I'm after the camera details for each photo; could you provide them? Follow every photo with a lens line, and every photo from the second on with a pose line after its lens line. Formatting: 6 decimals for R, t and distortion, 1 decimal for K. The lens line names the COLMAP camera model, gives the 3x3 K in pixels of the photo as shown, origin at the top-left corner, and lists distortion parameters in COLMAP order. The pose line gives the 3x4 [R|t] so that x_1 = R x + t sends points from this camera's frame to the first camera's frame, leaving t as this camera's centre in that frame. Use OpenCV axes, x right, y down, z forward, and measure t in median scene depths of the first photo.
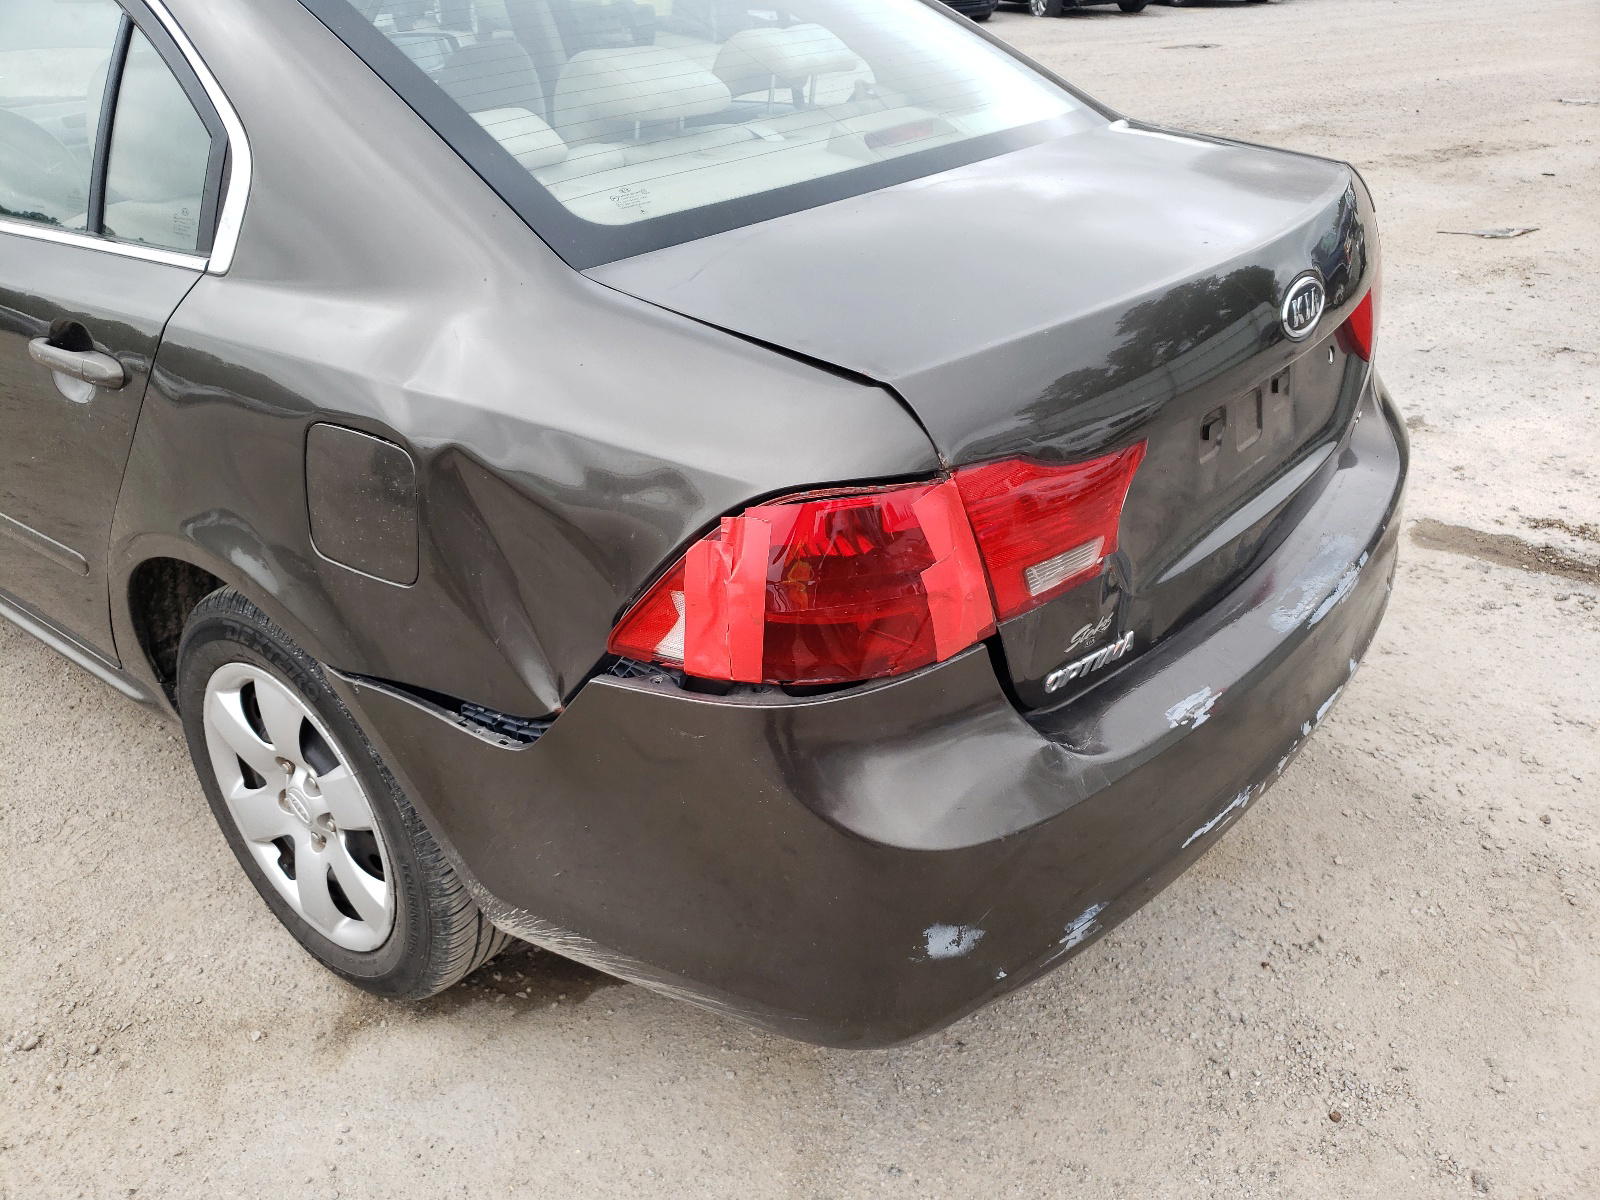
lens RADIAL K [[1217.7, 0, 751.2], [0, 1217.7, 604.3], [0, 0, 1]] dist [0.034047, -0.003626]
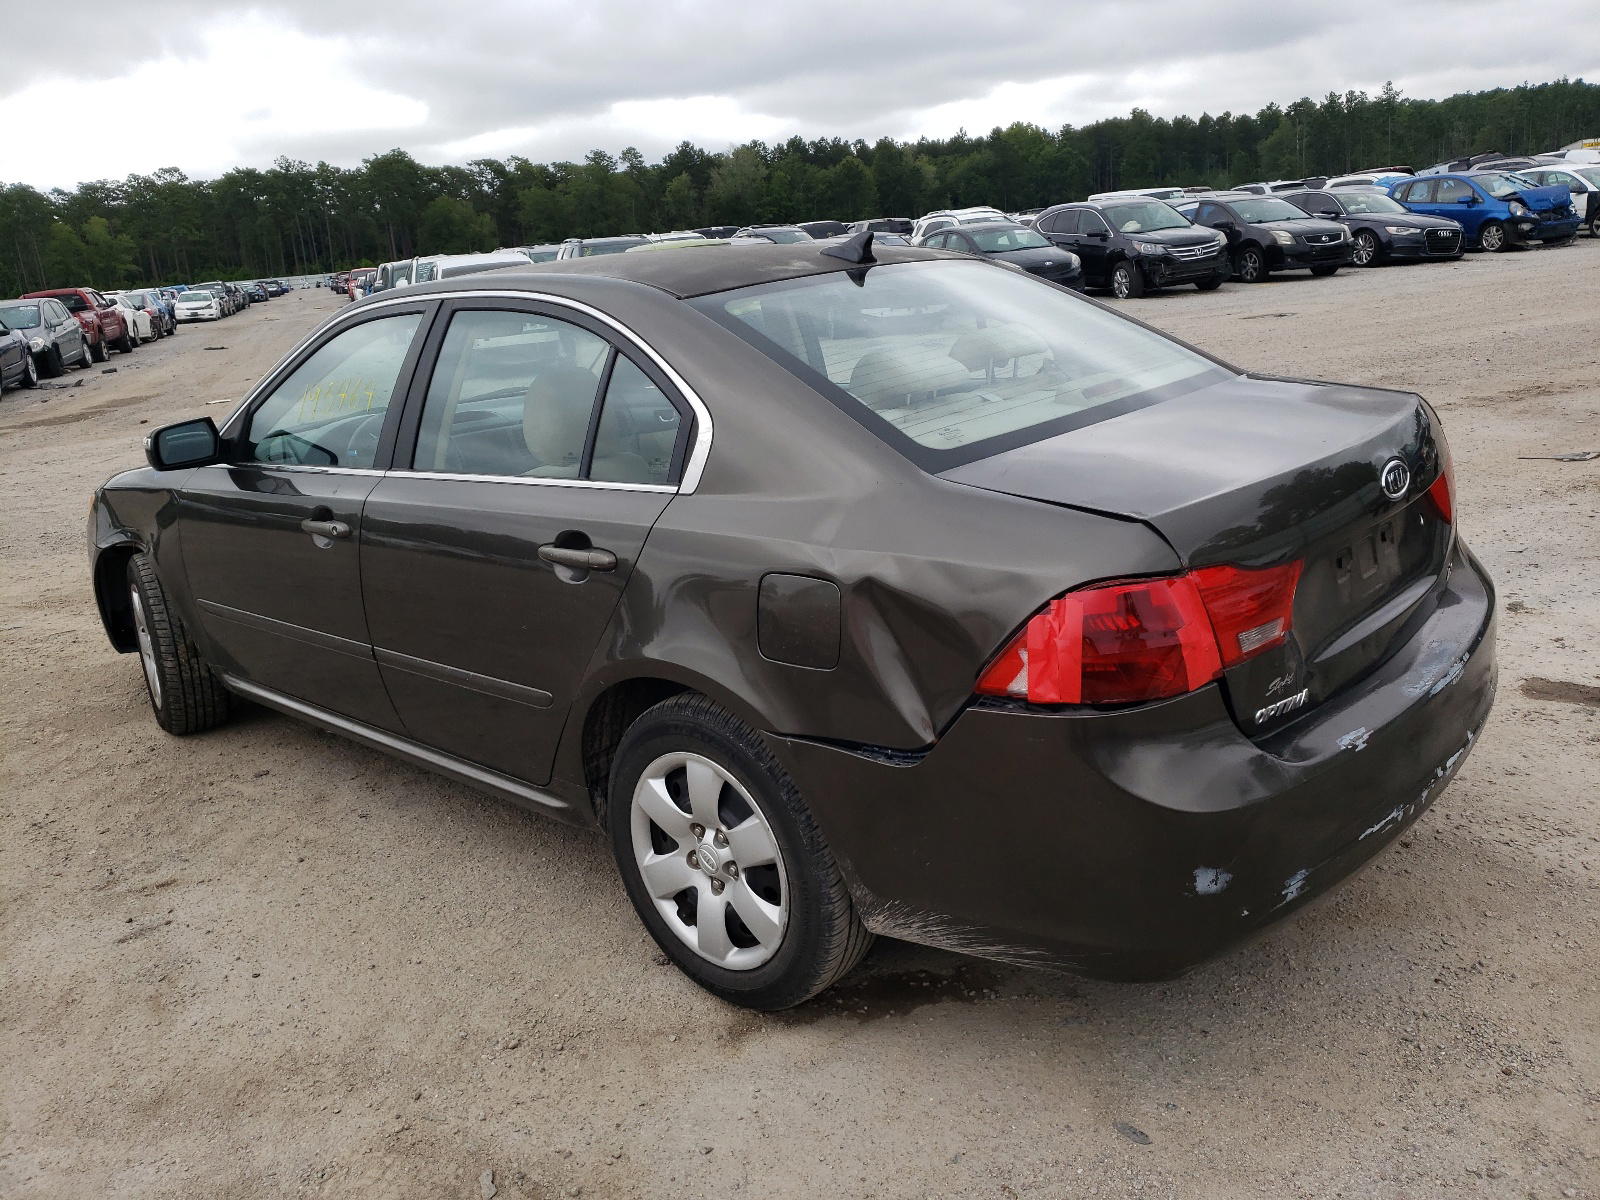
lens RADIAL K [[1188.8, 0, 800.0], [0, 1188.8, 600.0], [0, 0, 1]] dist [0.009049, 0.044355]
pose [[0.997366, -0.041595, -0.059429, -0.170675], [0.028253, 0.977318, -0.209882, 0.164436], [0.066811, 0.207650, 0.975919, -0.387087]]
